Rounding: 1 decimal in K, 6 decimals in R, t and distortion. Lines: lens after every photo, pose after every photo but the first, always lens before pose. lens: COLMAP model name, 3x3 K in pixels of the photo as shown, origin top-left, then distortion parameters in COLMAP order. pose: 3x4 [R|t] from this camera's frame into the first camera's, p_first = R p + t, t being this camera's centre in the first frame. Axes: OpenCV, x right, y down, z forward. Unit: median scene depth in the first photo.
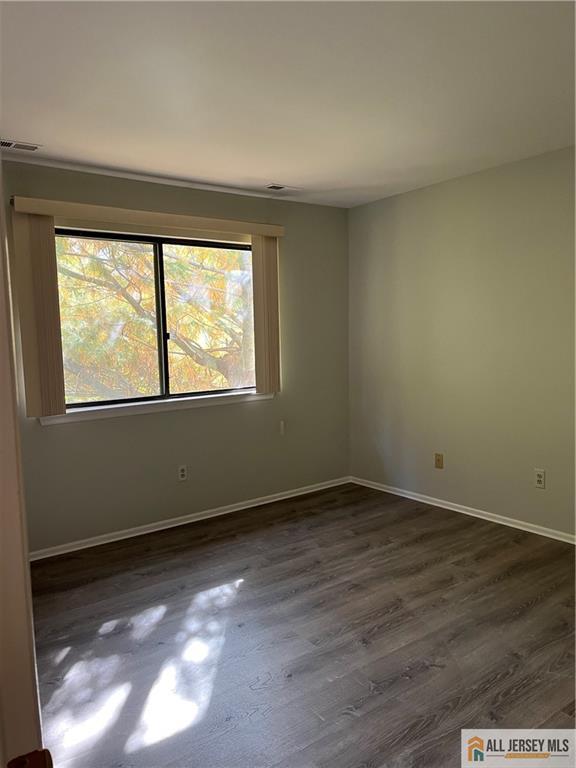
lens RADIAL K [[576.3, 0, 284.7], [0, 576.3, 383.5], [0, 0, 1]] dist [0.000221, -0.005464]
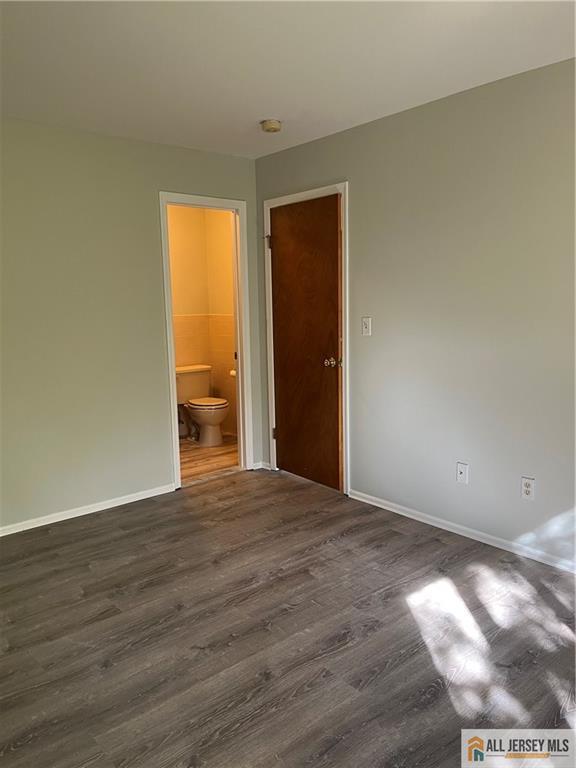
lens RADIAL K [[576.3, 0, 284.7], [0, 576.3, 383.5], [0, 0, 1]] dist [0.000221, -0.005464]
pose [[-0.996522, 0.070728, -0.044054, 0.119149], [0.058817, 0.971565, 0.229352, -0.142742], [0.059023, 0.225963, -0.972346, 1.683141]]
